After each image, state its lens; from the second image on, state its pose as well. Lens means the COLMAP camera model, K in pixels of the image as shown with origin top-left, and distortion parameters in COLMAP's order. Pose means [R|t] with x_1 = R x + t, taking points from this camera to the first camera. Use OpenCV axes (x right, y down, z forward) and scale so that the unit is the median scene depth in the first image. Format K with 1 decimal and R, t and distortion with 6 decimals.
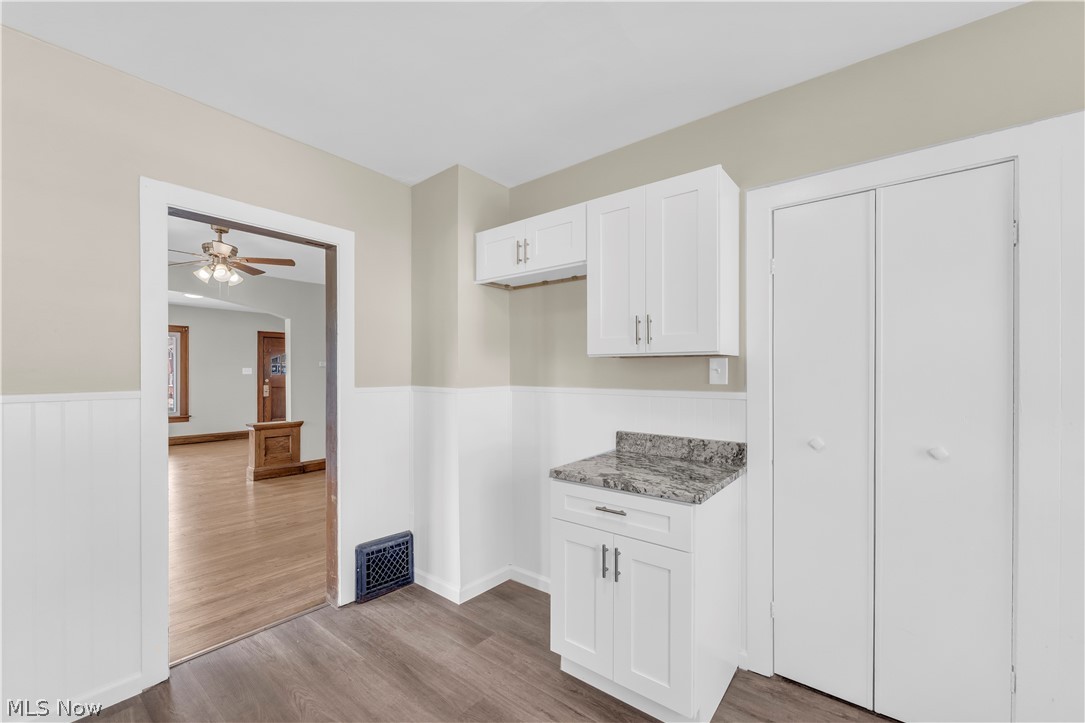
lens RADIAL K [[450.9, 0, 514.0], [0, 450.9, 371.0], [0, 0, 1]] dist [-0.001344, -0.000060]
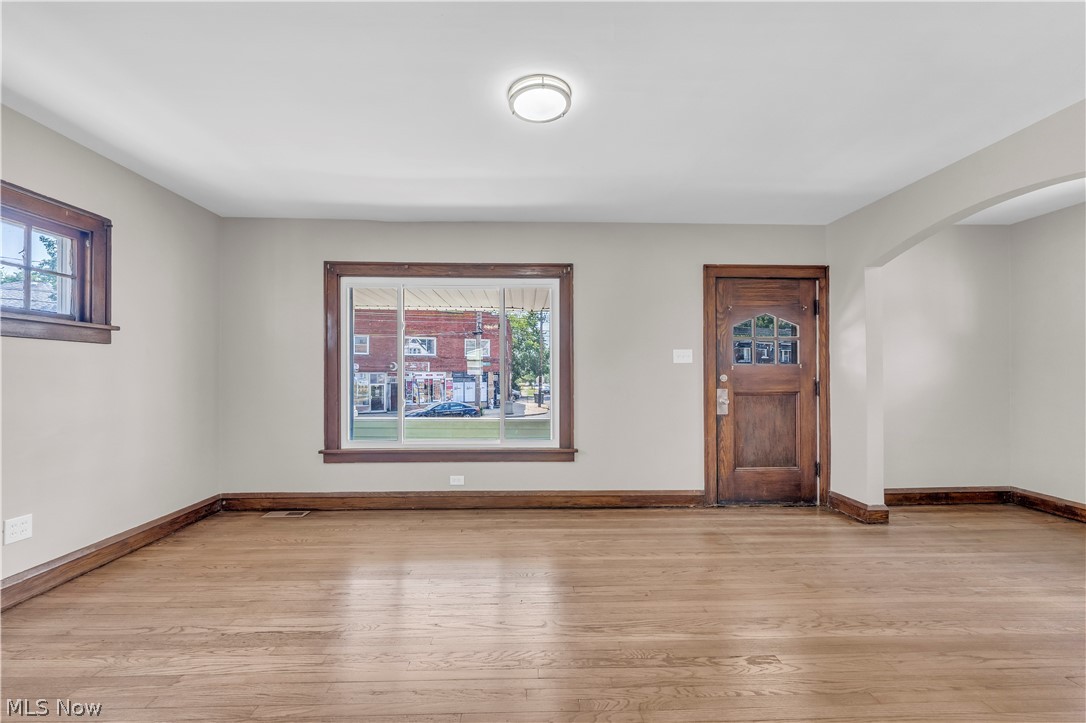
lens RADIAL K [[443.7, 0, 537.1], [0, 443.7, 368.8], [0, 0, 1]] dist [0.000411, -0.000024]
pose [[0.673877, -0.007102, -0.738809, -0.588588], [0.003471, 0.999973, -0.006447, 0.024096], [0.738835, 0.001780, 0.673884, 0.964154]]
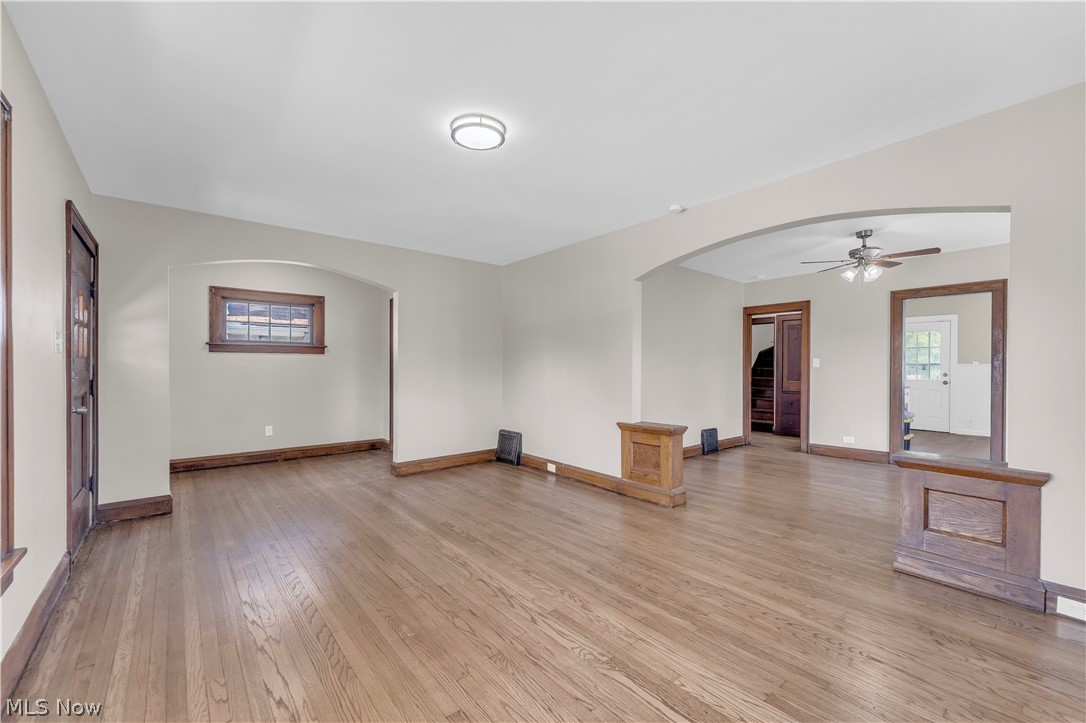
lens RADIAL K [[443.7, 0, 537.1], [0, 443.7, 368.8], [0, 0, 1]] dist [0.000411, -0.000024]
pose [[0.177632, -0.006728, 0.984074, -1.292574], [-0.002851, 0.999969, 0.007351, 0.021761], [-0.984093, -0.004111, 0.177607, 1.084989]]
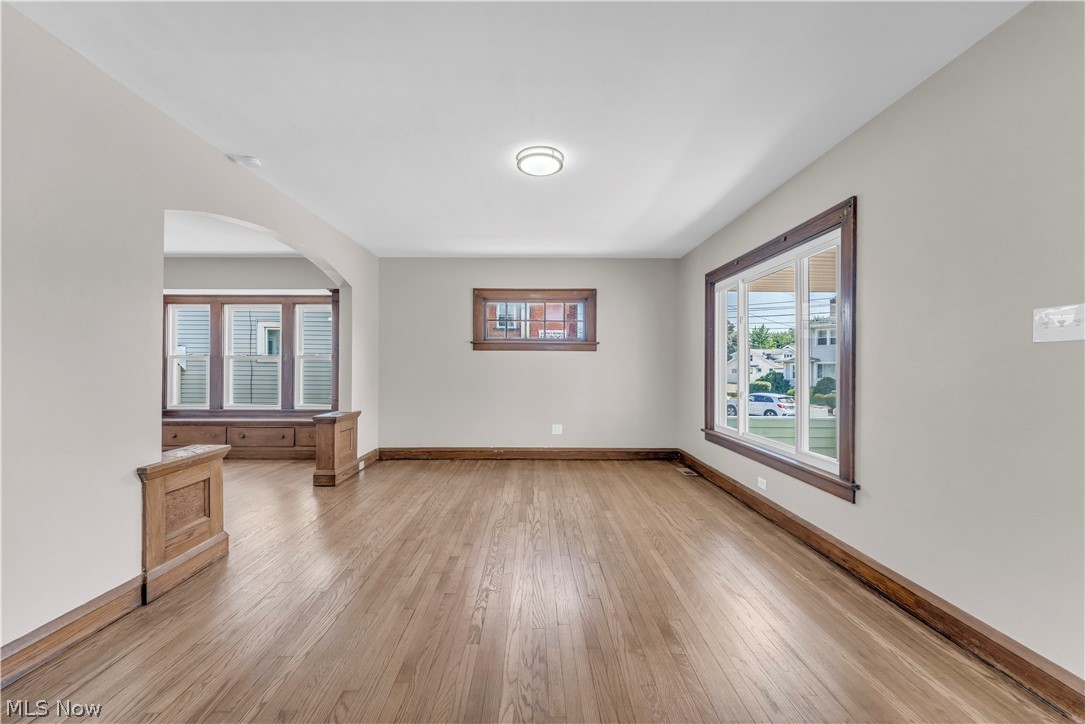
lens RADIAL K [[442.0, 0, 538.3], [0, 442.0, 368.0], [0, 0, 1]] dist [-0.001567, -0.000234]
pose [[-0.754161, -0.000852, -0.656689, -0.530180], [-0.002082, 0.999997, 0.001094, 0.028265], [0.656687, 0.002192, -0.754160, 1.606725]]
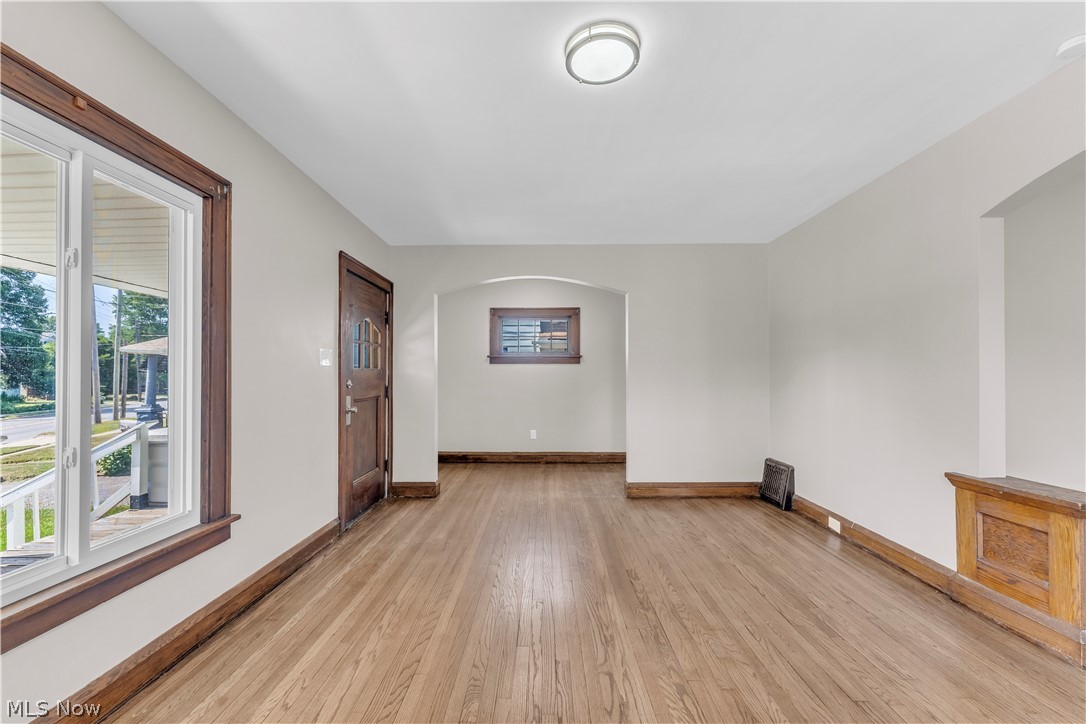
lens RADIAL K [[442.7, 0, 537.4], [0, 442.7, 371.9], [0, 0, 1]] dist [-0.001855, -0.000153]
pose [[0.769839, 0.003026, 0.638231, -1.107114], [0.001027, 0.999982, -0.005979, 0.022108], [-0.638237, 0.005258, 0.769822, 1.006883]]
